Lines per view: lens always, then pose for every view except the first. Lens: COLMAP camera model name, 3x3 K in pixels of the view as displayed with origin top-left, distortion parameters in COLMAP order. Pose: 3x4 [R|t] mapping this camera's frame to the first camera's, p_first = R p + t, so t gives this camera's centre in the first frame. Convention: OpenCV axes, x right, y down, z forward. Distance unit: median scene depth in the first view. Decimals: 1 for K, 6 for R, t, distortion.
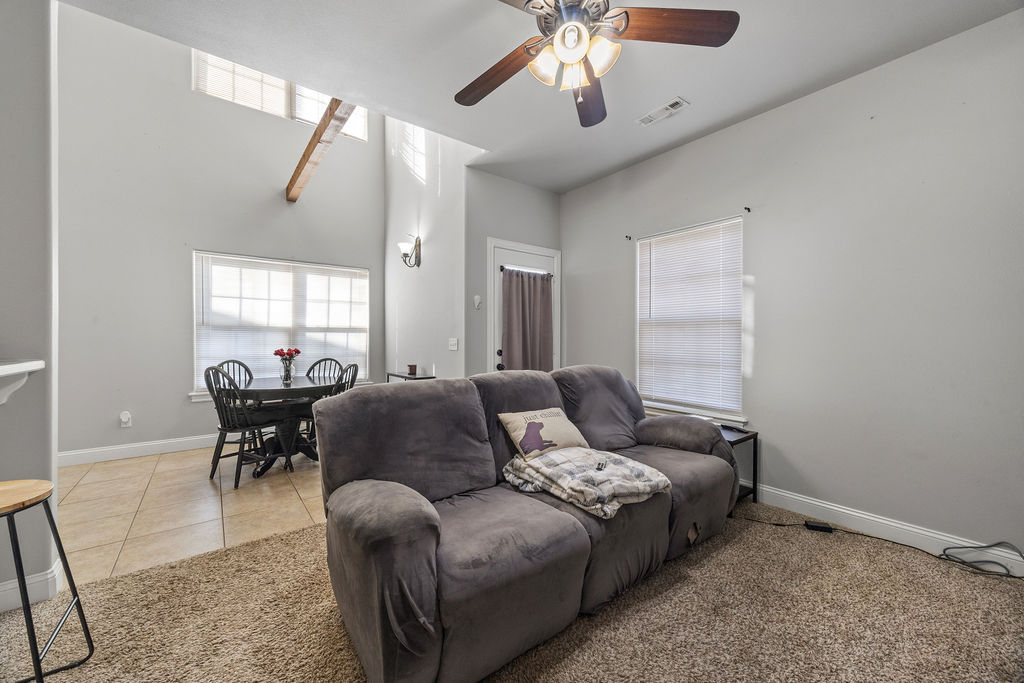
lens RADIAL K [[392.7, 0, 506.9], [0, 392.7, 348.9], [0, 0, 1]] dist [-0.001364, -0.001002]
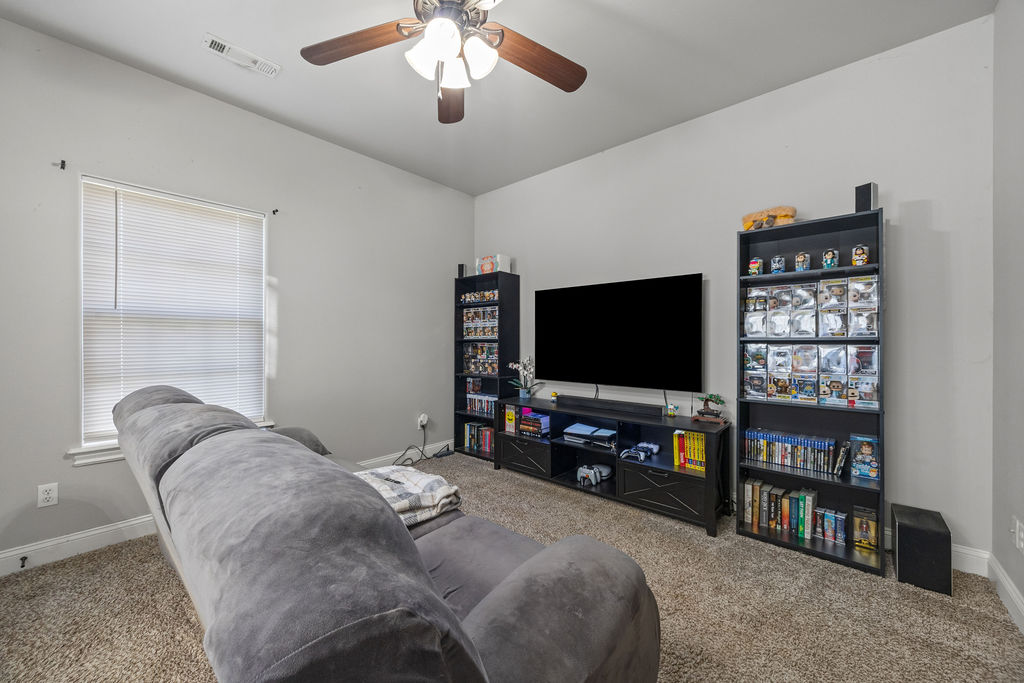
lens RADIAL K [[392.7, 0, 510.0], [0, 392.7, 341.1], [0, 0, 1]] dist [-0.001364, -0.001002]
pose [[-0.187110, 0.002280, 0.982336, -0.352021], [0.031617, 0.999493, 0.003703, -0.006737], [-0.981830, 0.031751, -0.187087, 0.451444]]
